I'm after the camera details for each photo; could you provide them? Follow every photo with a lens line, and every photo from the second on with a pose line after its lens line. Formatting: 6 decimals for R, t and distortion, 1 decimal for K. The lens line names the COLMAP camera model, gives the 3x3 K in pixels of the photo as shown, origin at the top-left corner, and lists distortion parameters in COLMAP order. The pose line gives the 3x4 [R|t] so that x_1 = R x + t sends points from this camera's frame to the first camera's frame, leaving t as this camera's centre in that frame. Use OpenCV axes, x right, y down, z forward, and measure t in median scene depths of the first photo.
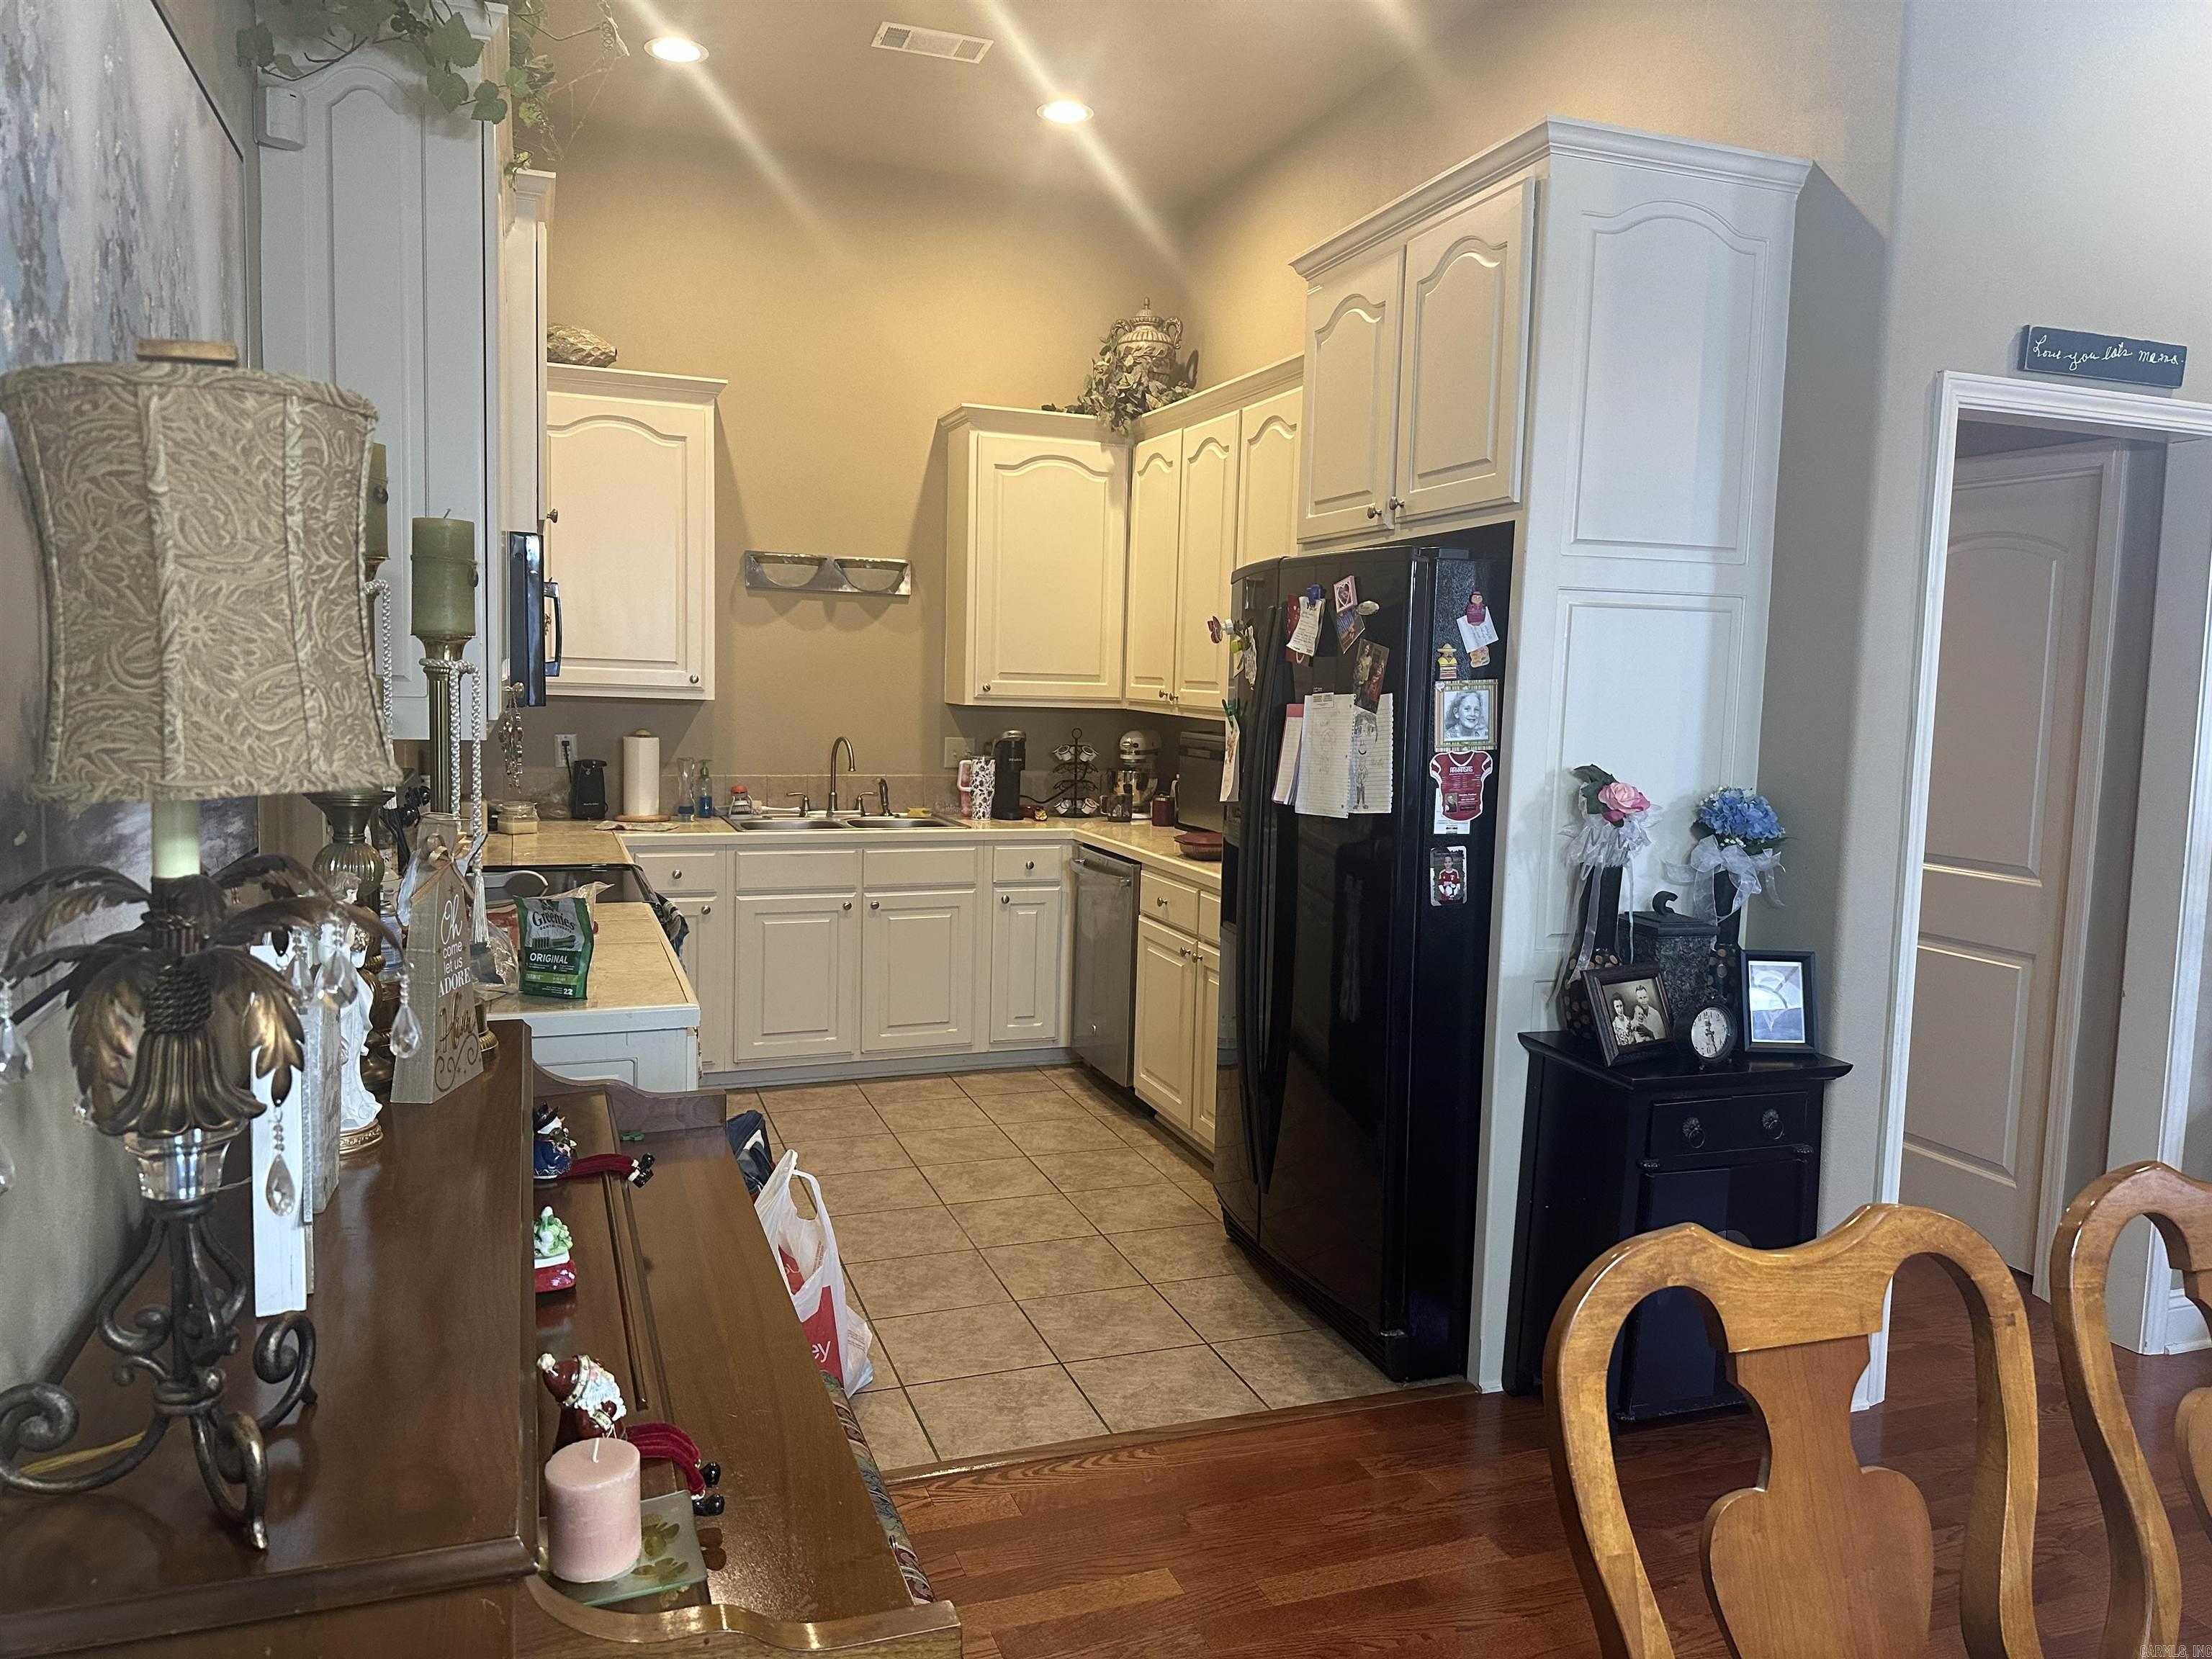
lens RADIAL K [[1546.2, 0, 1124.3], [0, 1546.2, 821.3], [0, 0, 1]] dist [0.085835, -0.096668]
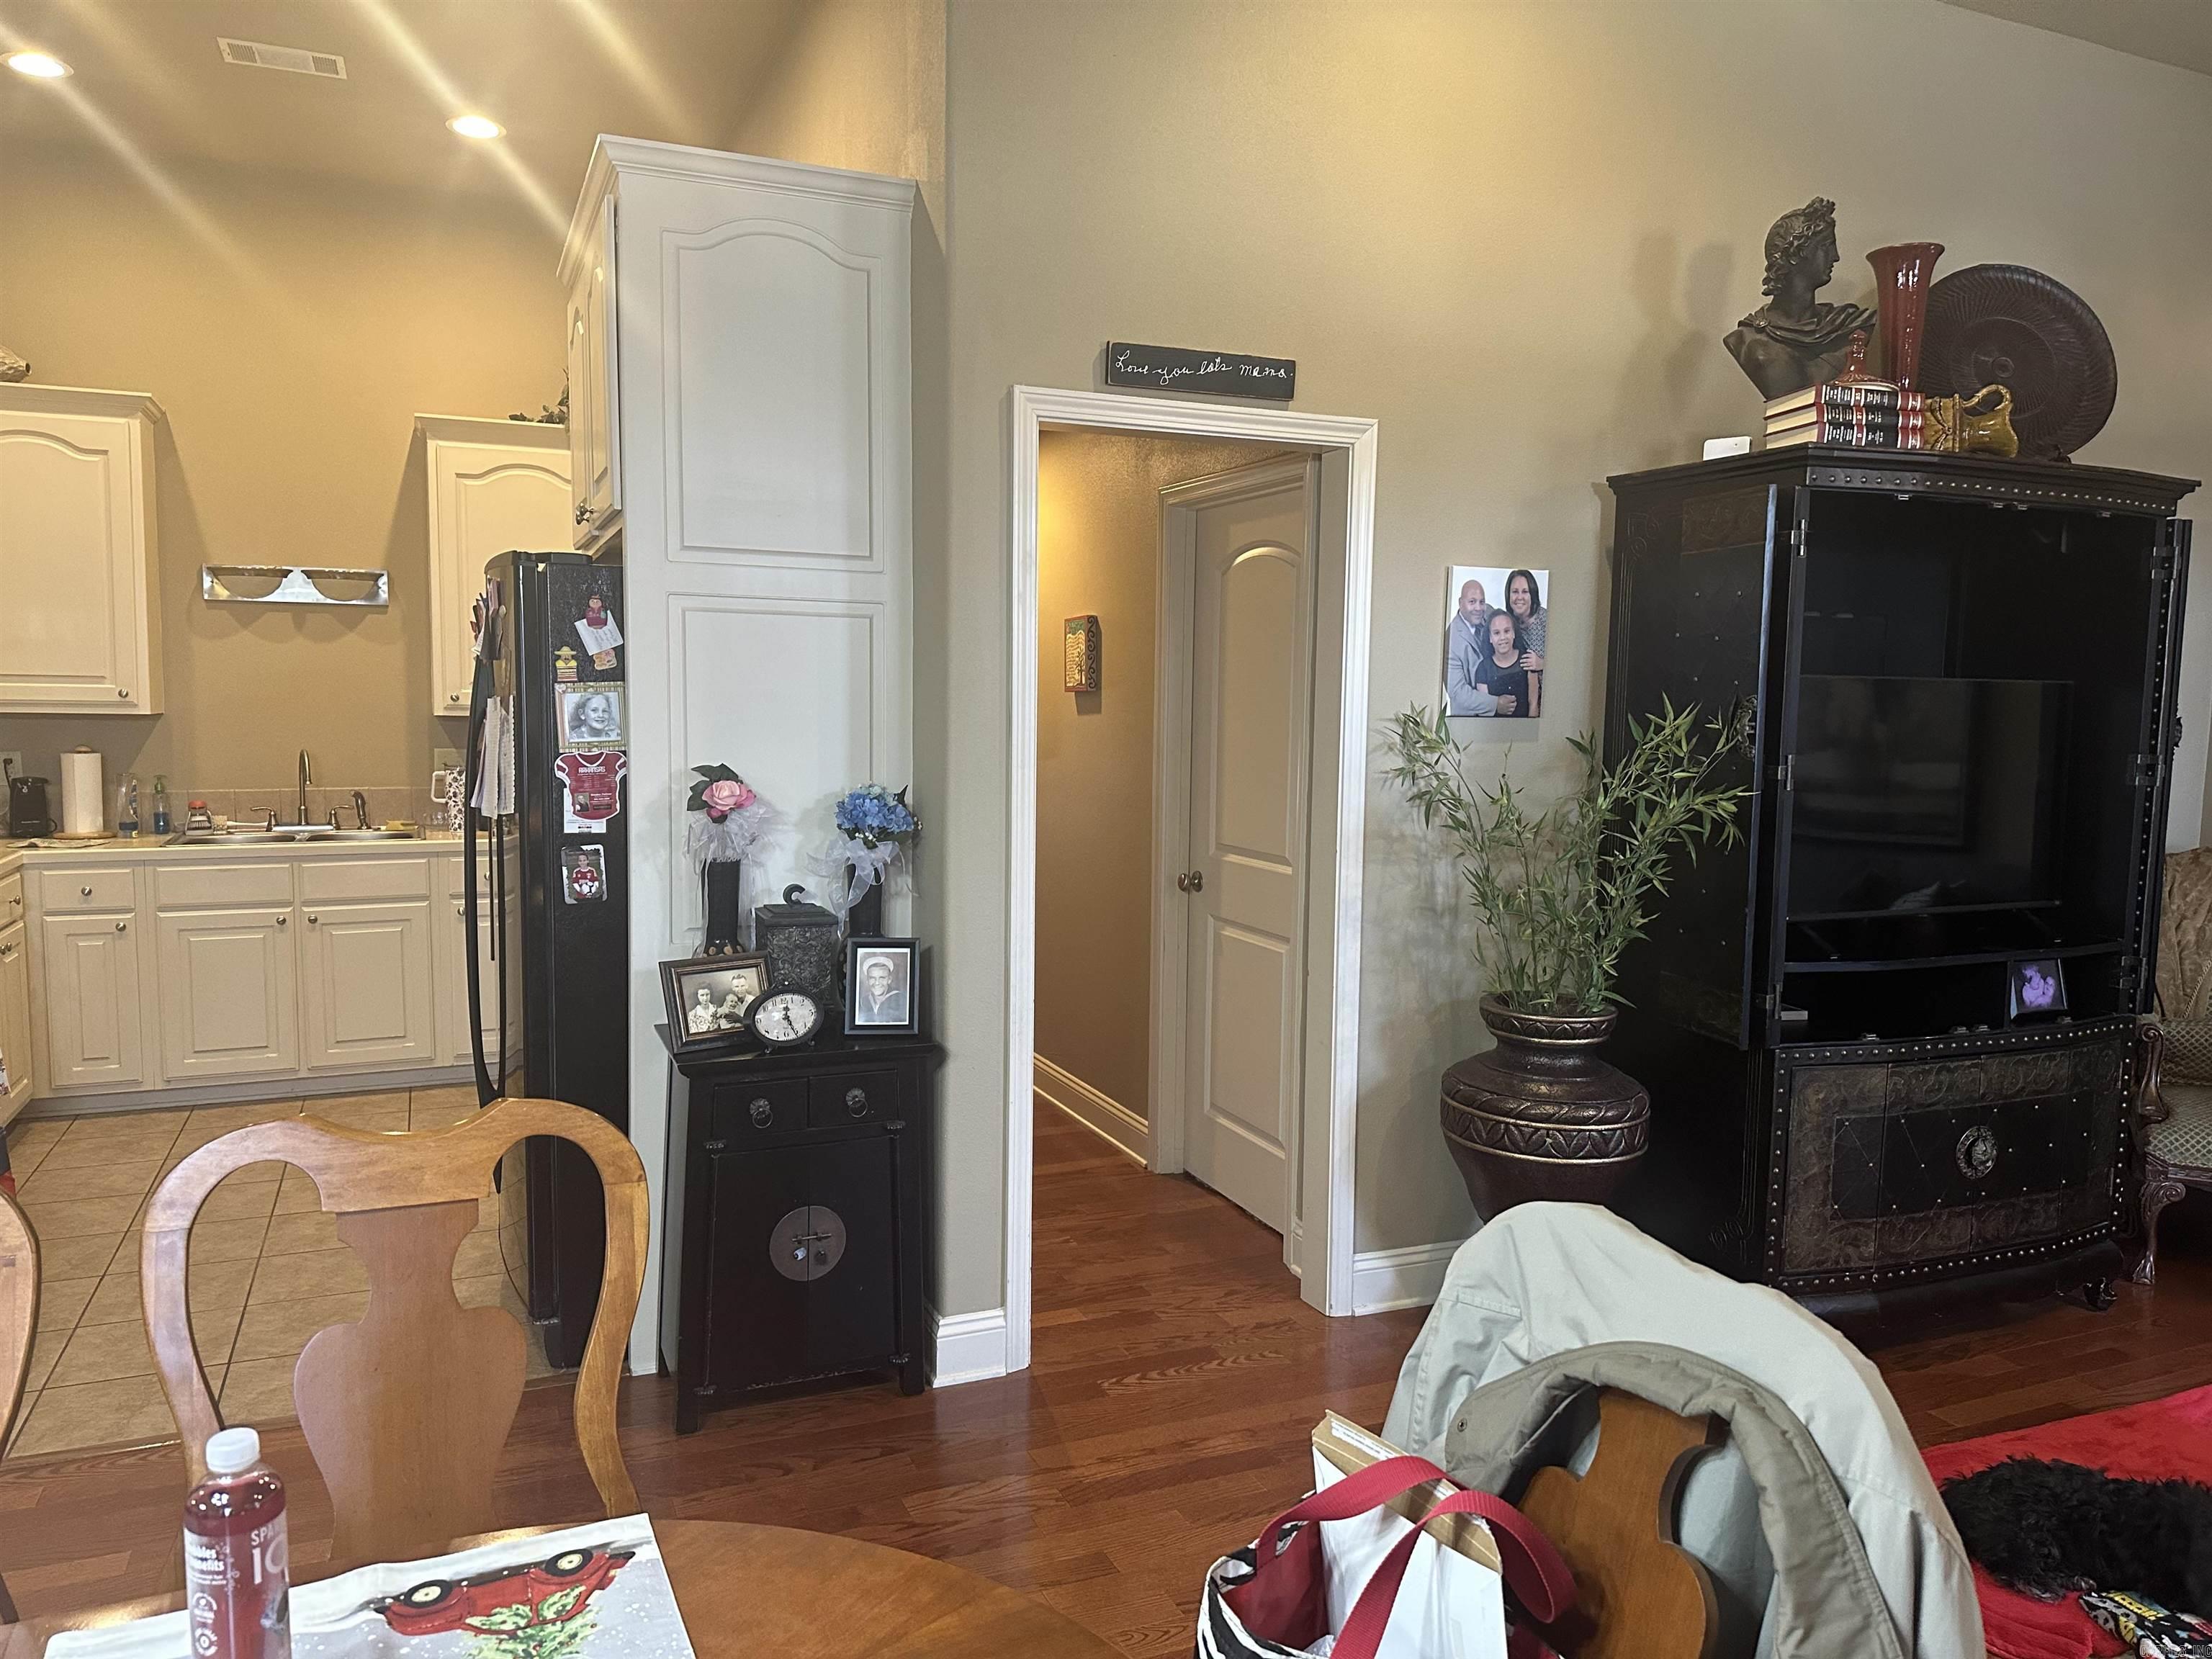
lens RADIAL K [[1551.1, 0, 1106.0], [0, 1551.1, 829.5], [0, 0, 1]] dist [0.076986, -0.100561]
pose [[0.998733, -0.018148, 0.046939, 0.309240], [0.018278, 0.999830, -0.002332, 0.008918], [-0.046888, 0.003187, 0.998895, -0.026992]]
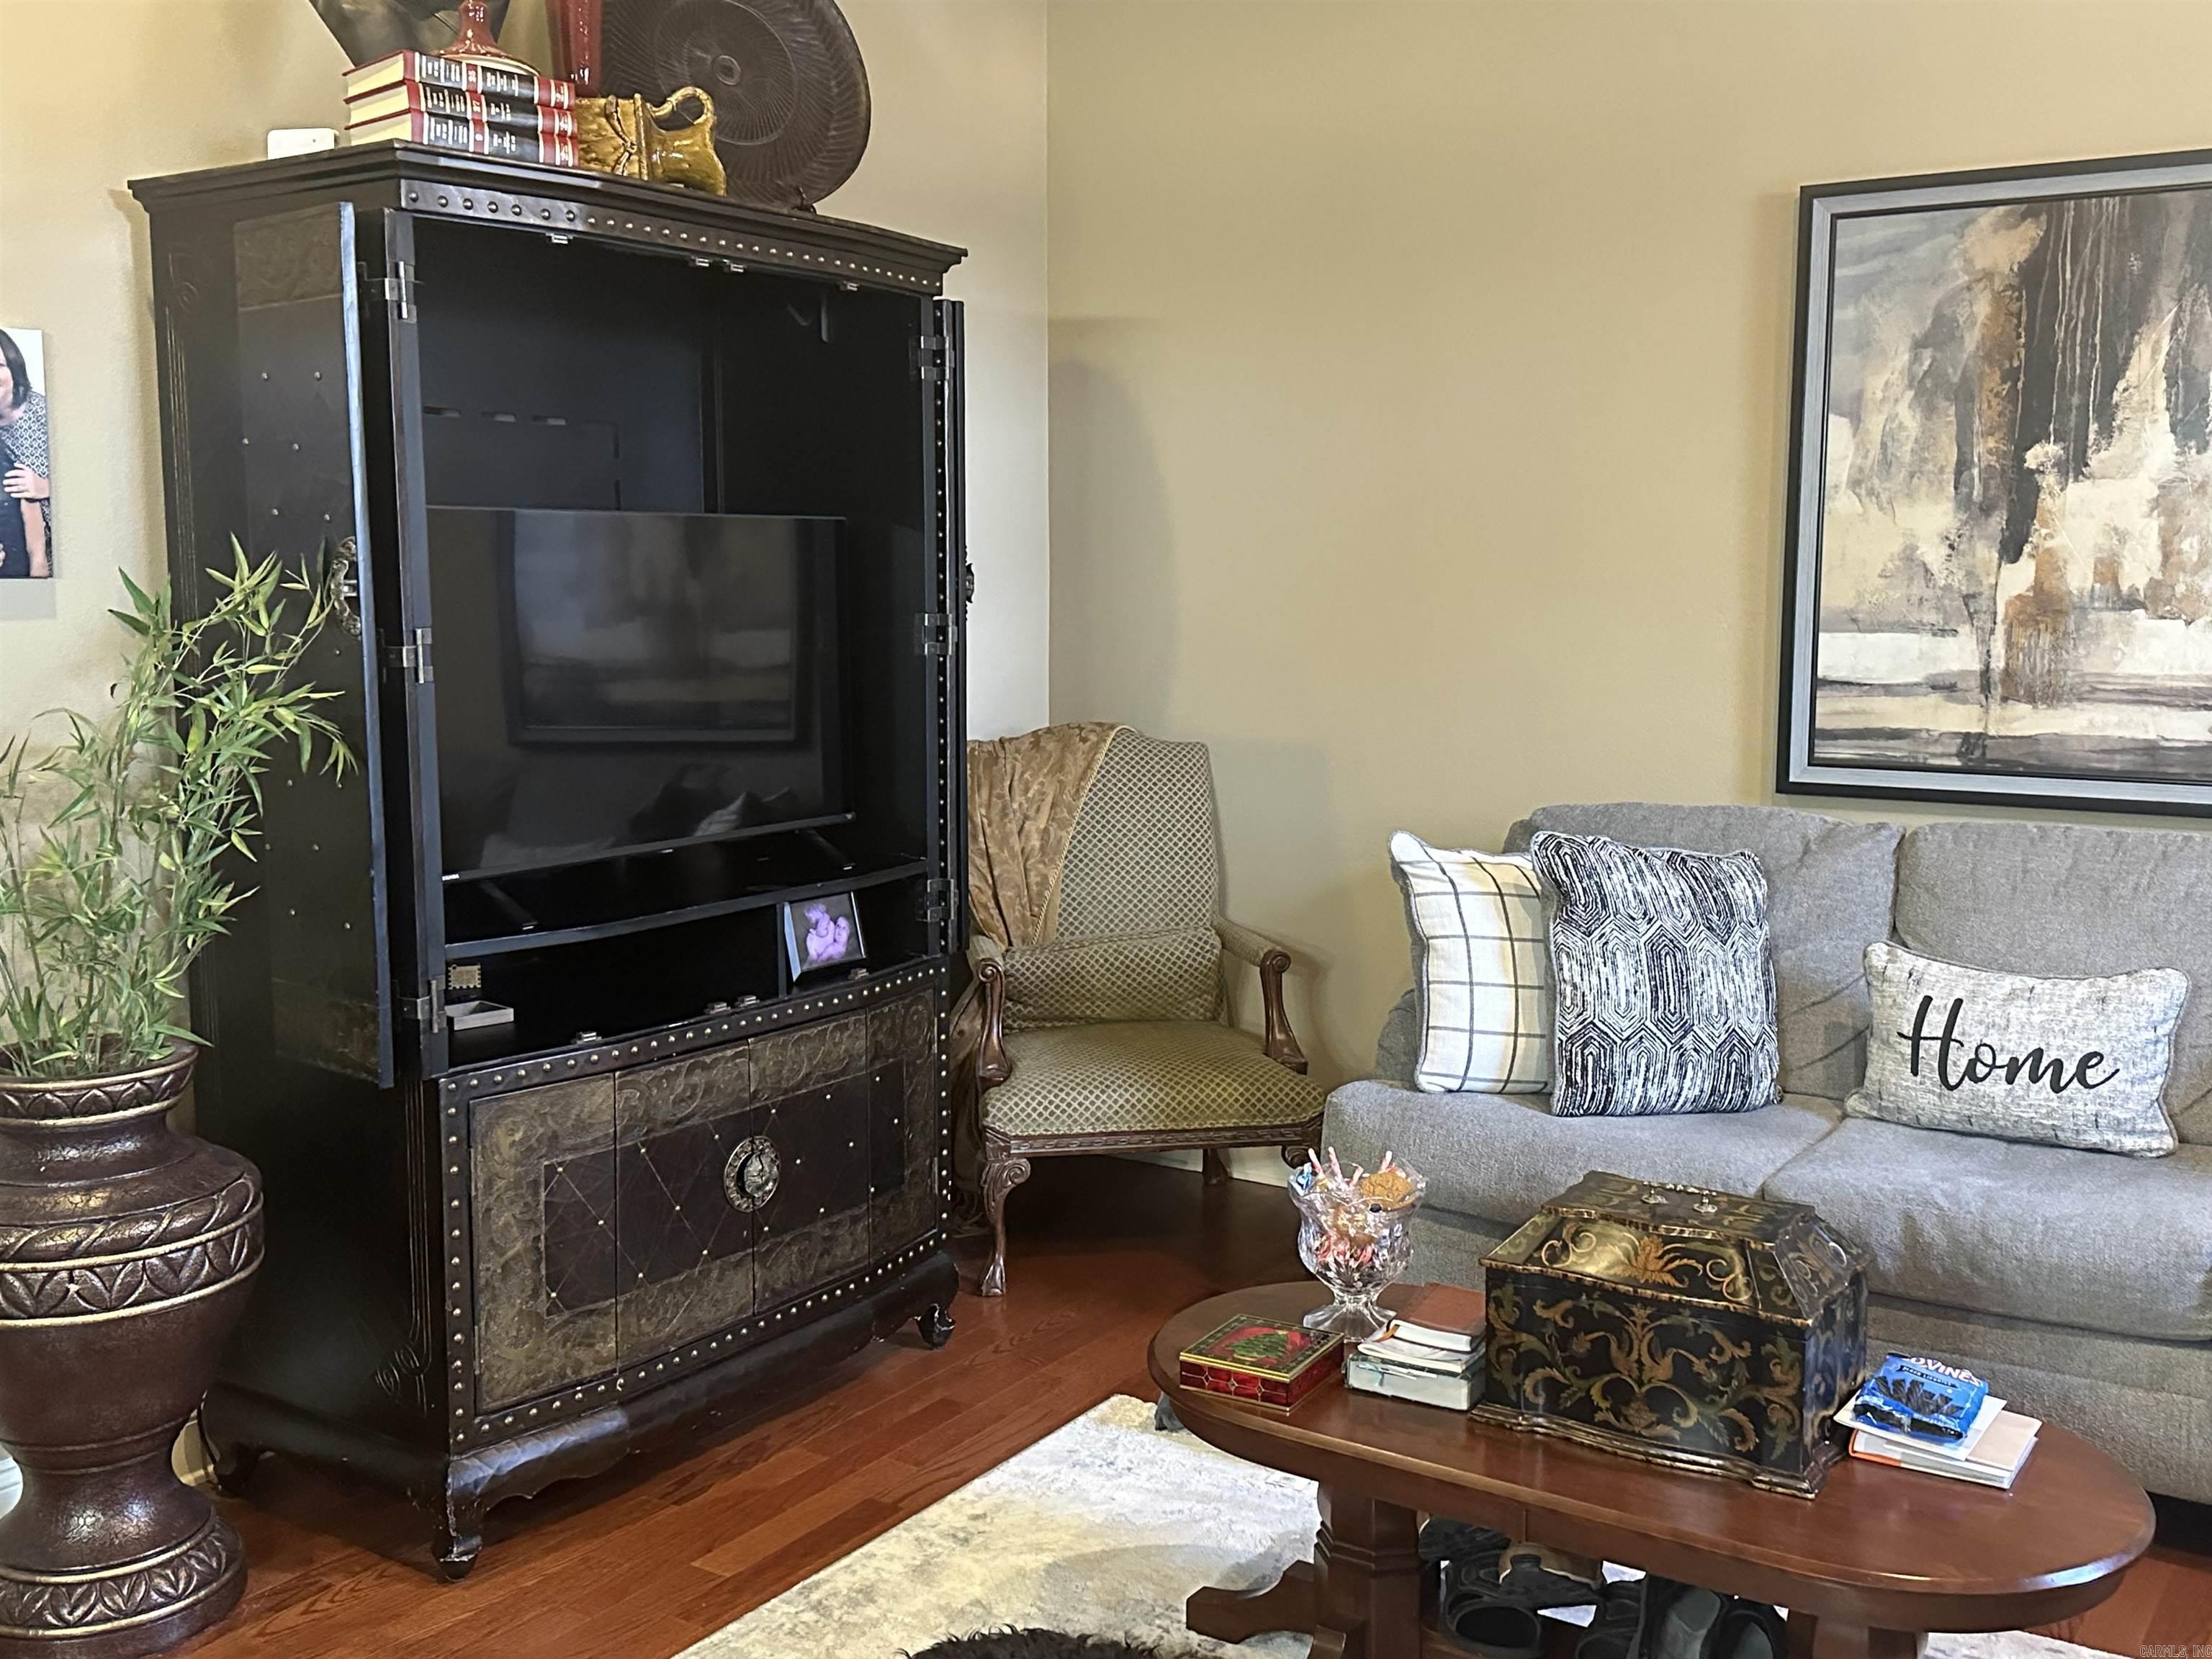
lens RADIAL K [[2191.0, 0, 1108.3], [0, 2191.0, 804.4], [0, 0, 1]] dist [0.201813, -0.438454]
pose [[0.807692, -0.096676, 0.581625, 0.415405], [0.079433, 0.995314, 0.055132, 0.010425], [-0.584230, 0.001671, 0.811587, 0.012831]]
